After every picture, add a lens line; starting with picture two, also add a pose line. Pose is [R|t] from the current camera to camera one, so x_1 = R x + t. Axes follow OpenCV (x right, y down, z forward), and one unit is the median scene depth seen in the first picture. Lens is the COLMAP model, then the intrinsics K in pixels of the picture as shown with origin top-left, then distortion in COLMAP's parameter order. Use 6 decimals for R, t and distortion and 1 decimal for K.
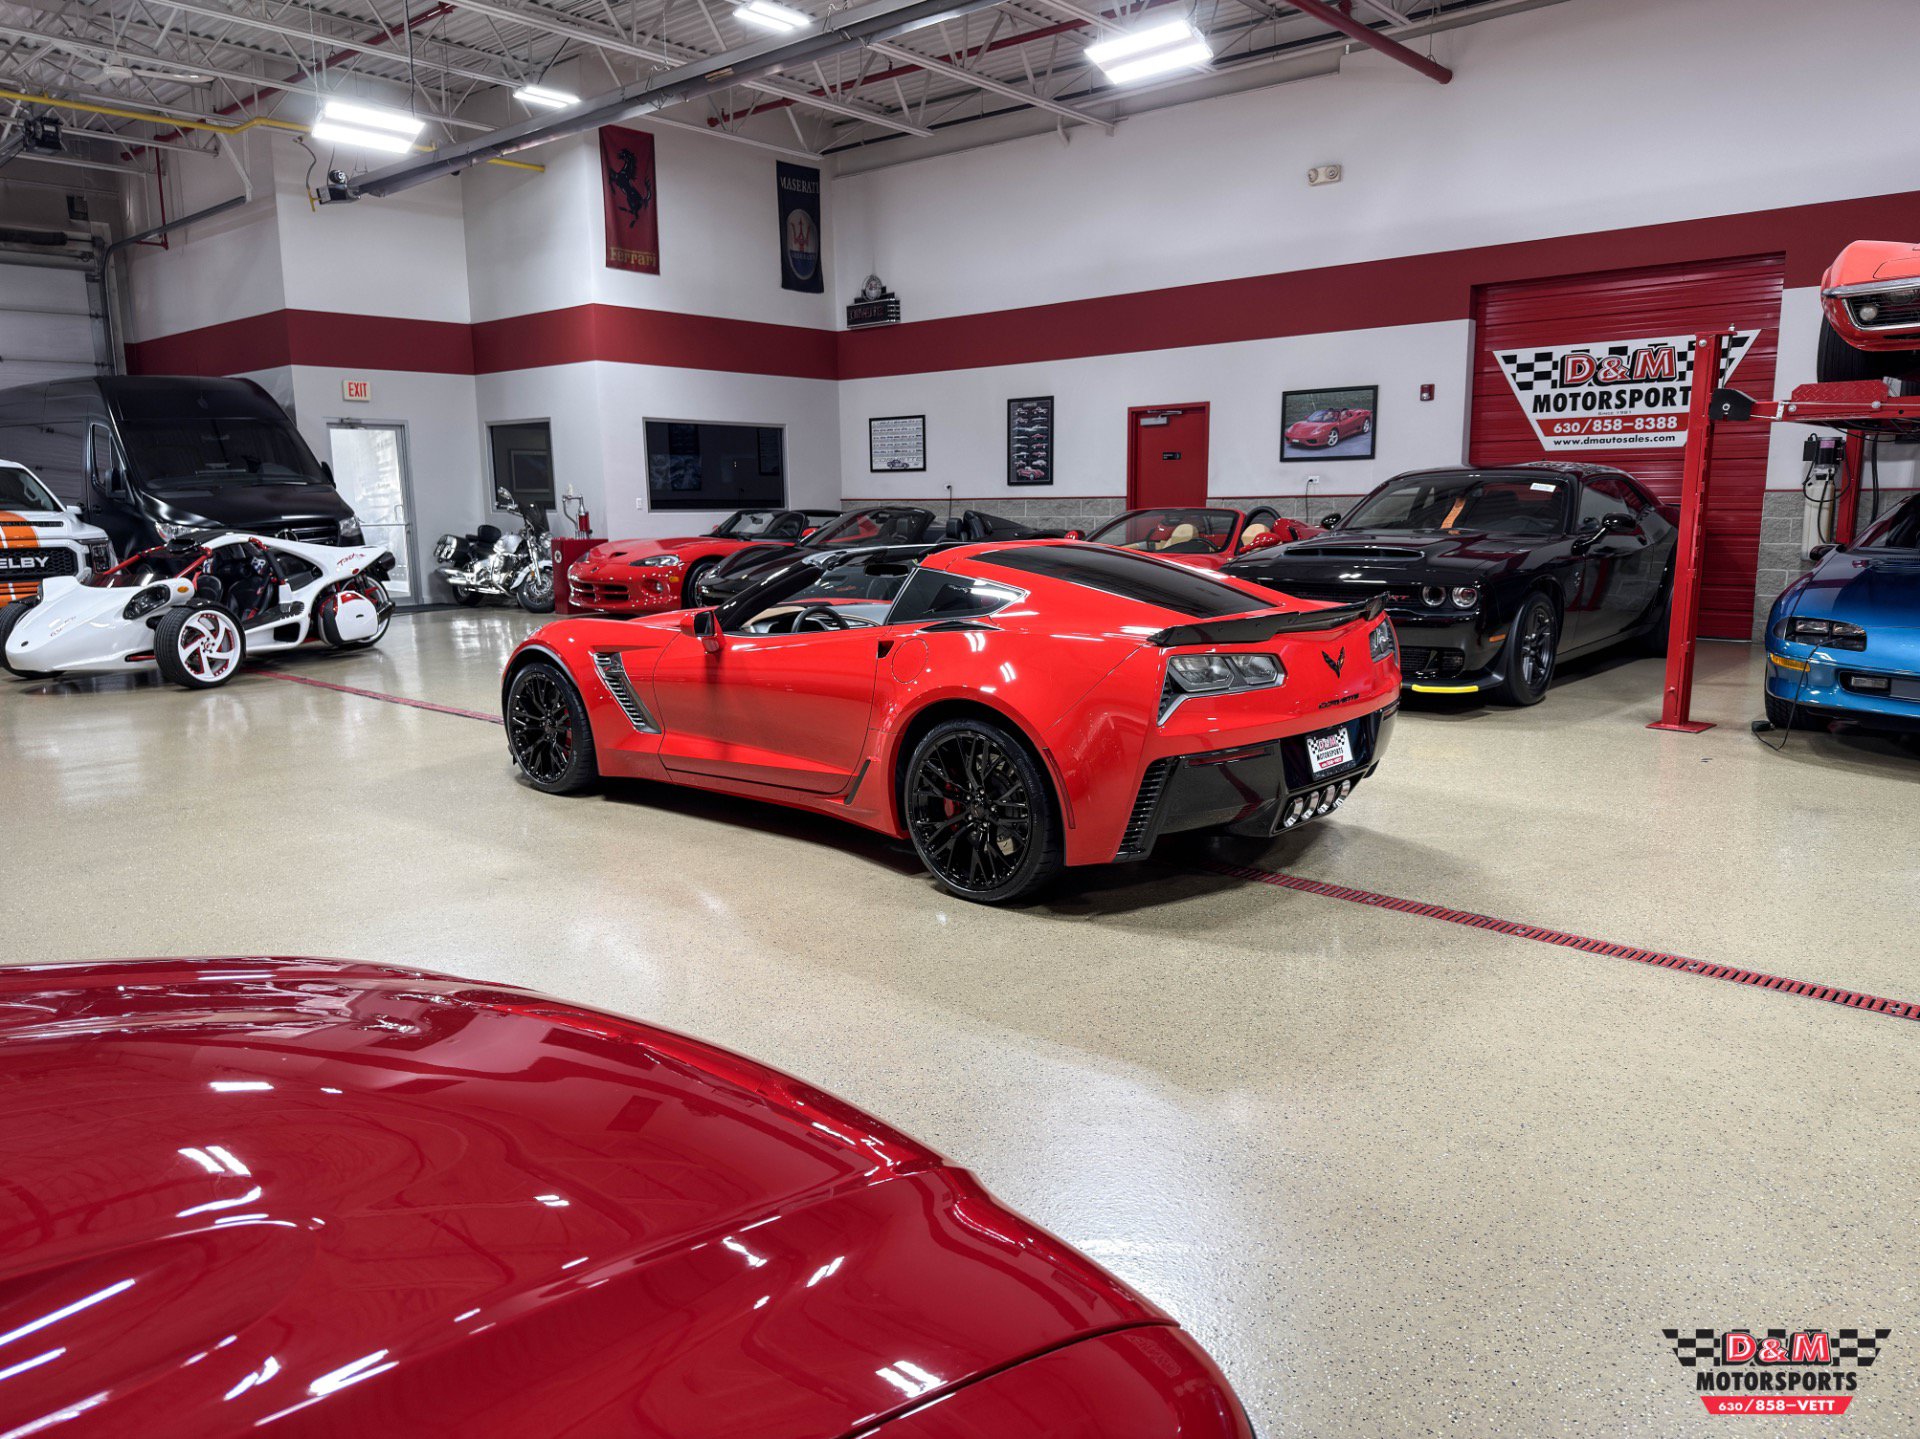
lens RADIAL K [[1341.0, 0, 953.9], [0, 1341.0, 715.4], [0, 0, 1]] dist [0.041787, -0.067749]
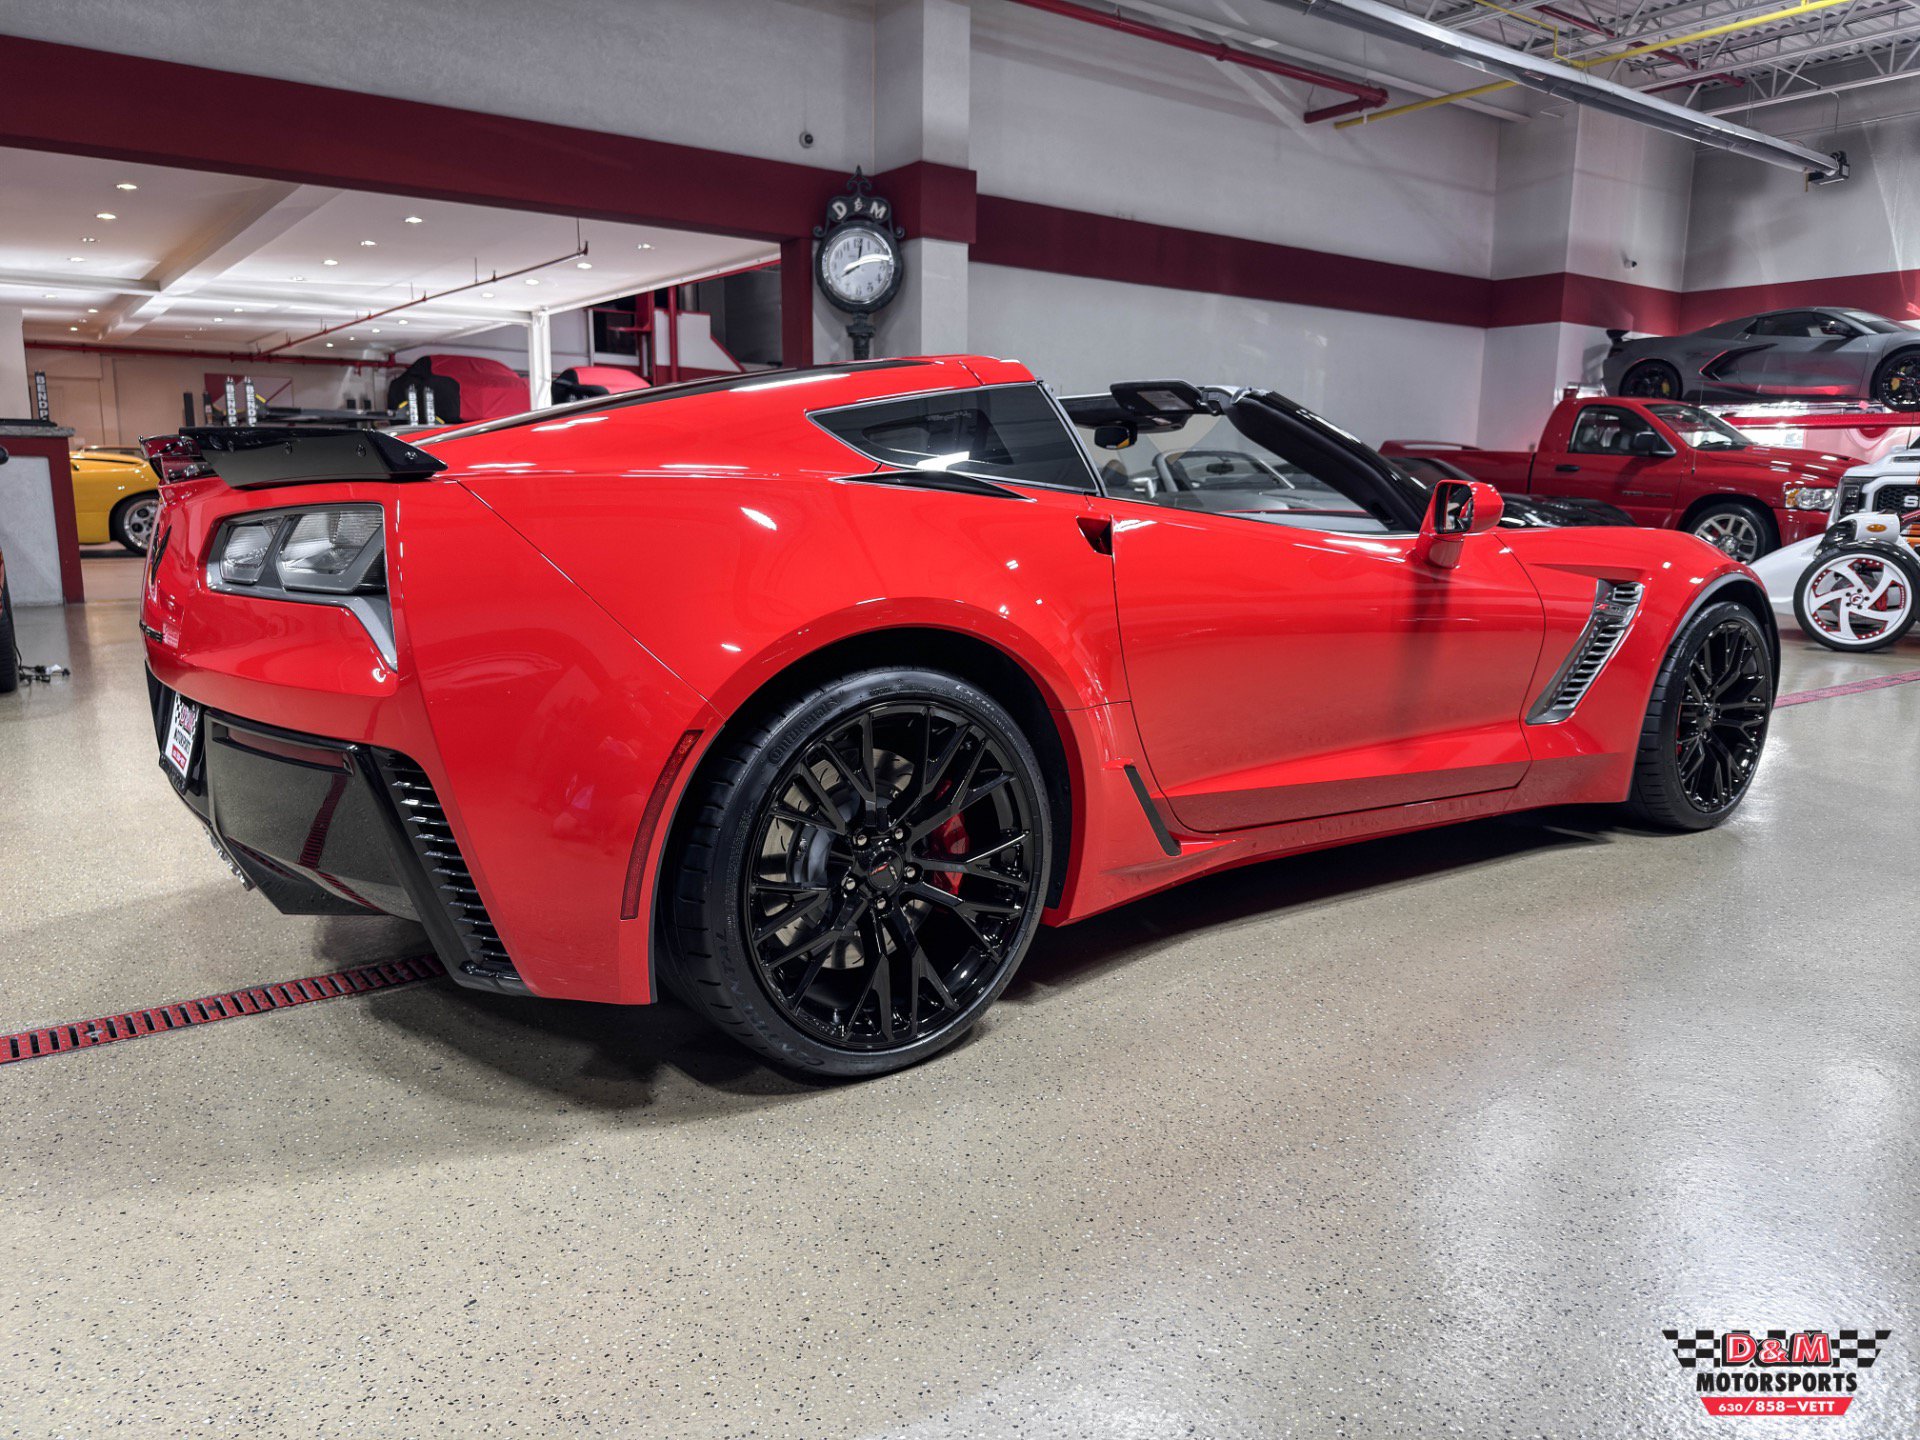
lens RADIAL K [[1365.2, 0, 960.1], [0, 1365.2, 713.7], [0, 0, 1]] dist [0.012212, -0.020431]
pose [[-0.188782, 0.174784, -0.966339, 0.277488], [-0.173502, 0.962616, 0.208006, -0.052526], [0.966570, 0.206930, -0.151400, 0.529217]]
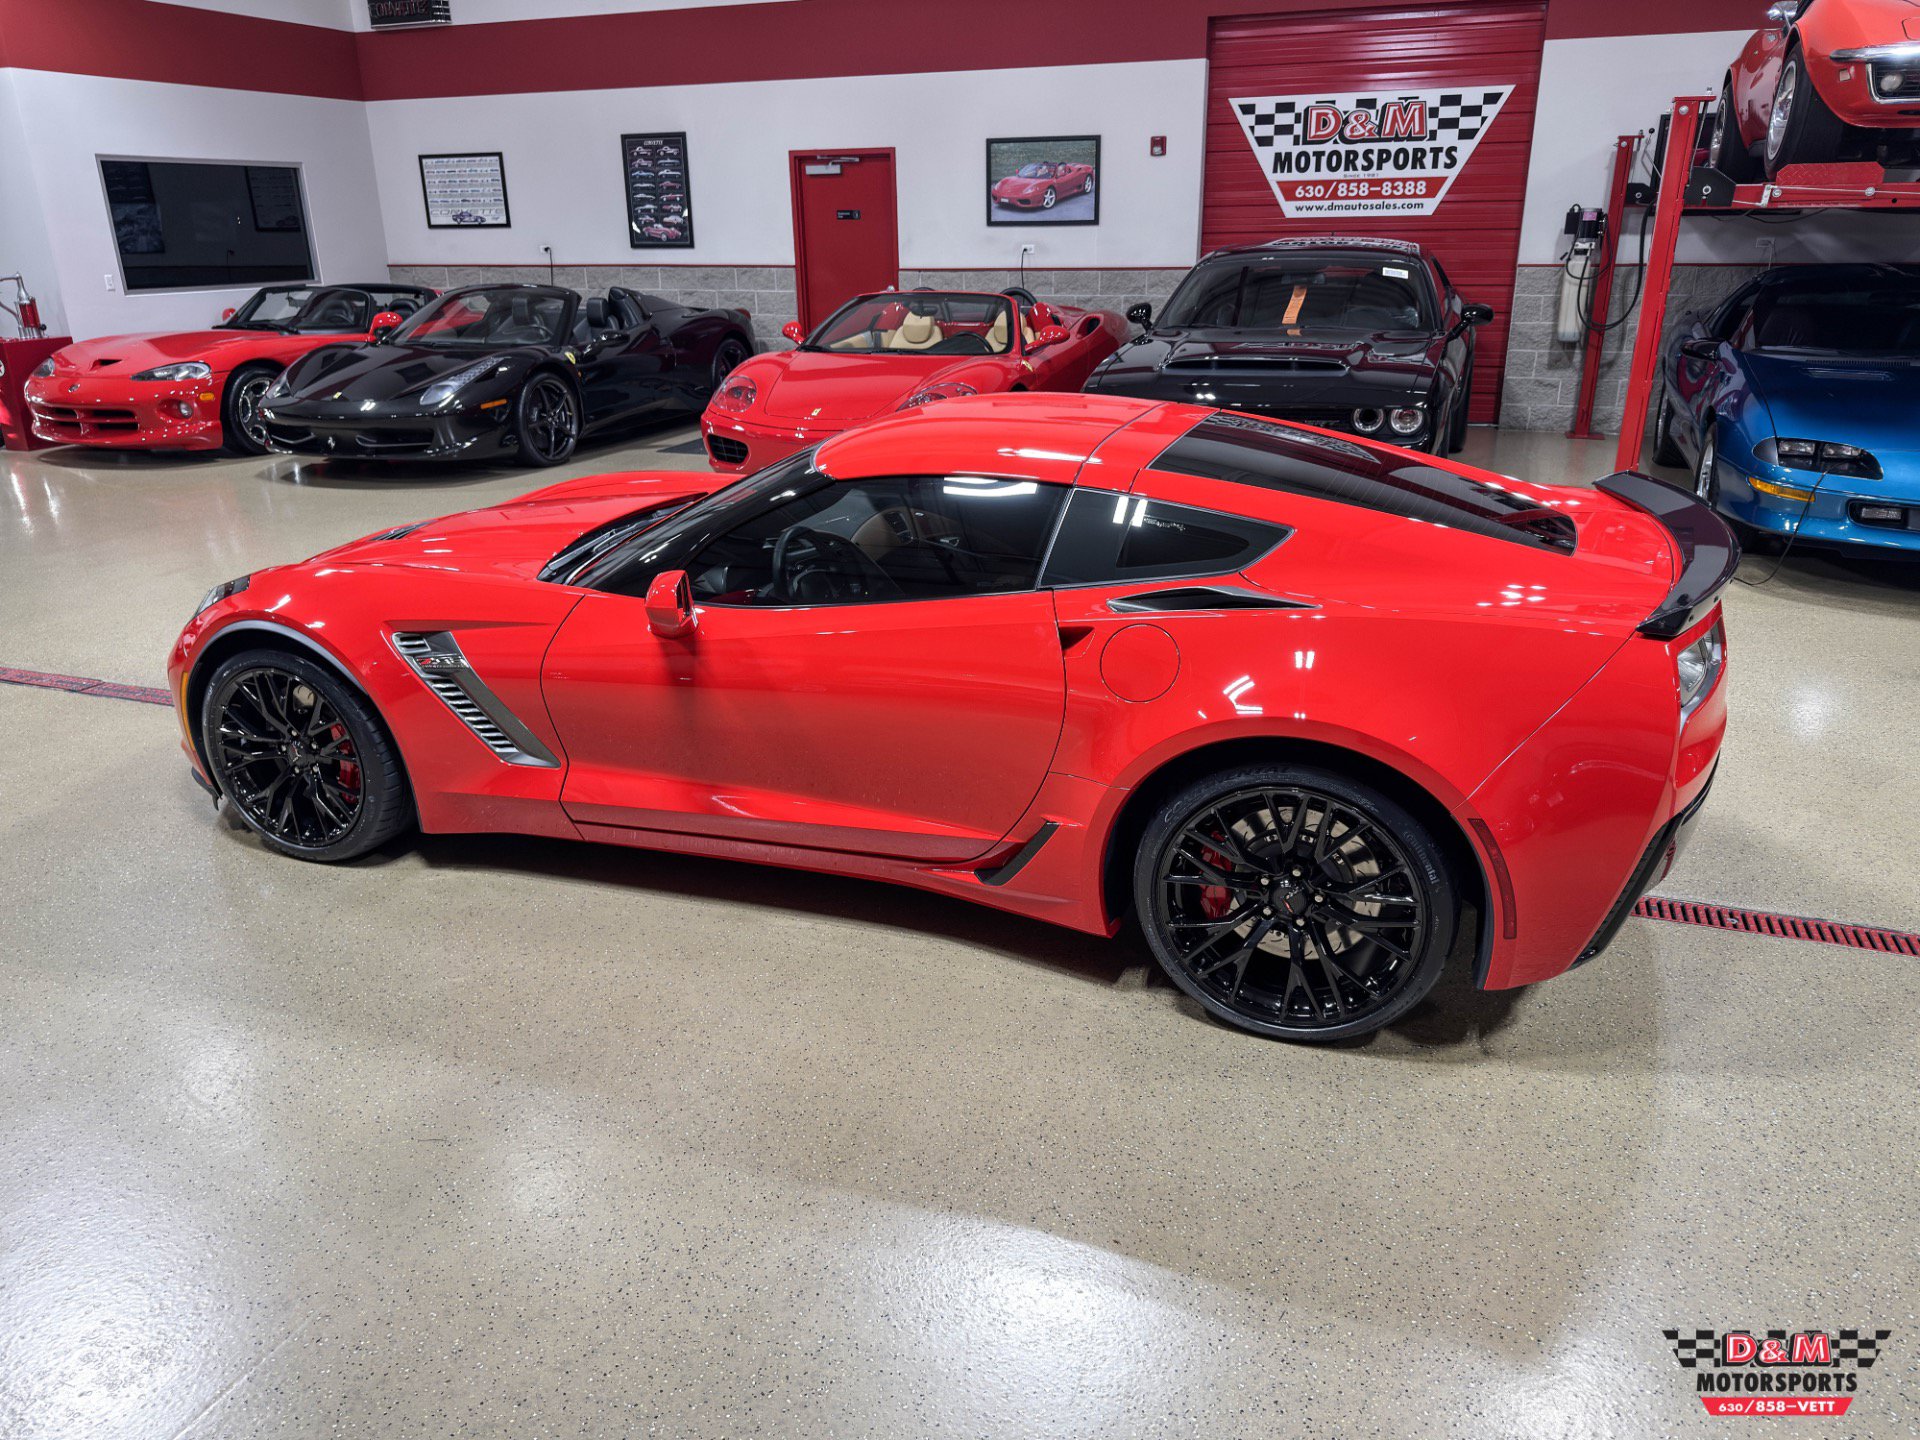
lens RADIAL K [[1365.2, 0, 960.1], [0, 1365.2, 713.7], [0, 0, 1]] dist [0.012212, -0.020431]
pose [[0.928865, -0.124648, 0.348815, -0.128357], [0.061821, 0.980640, 0.185803, -0.054305], [-0.365222, -0.151022, 0.918589, 0.188879]]
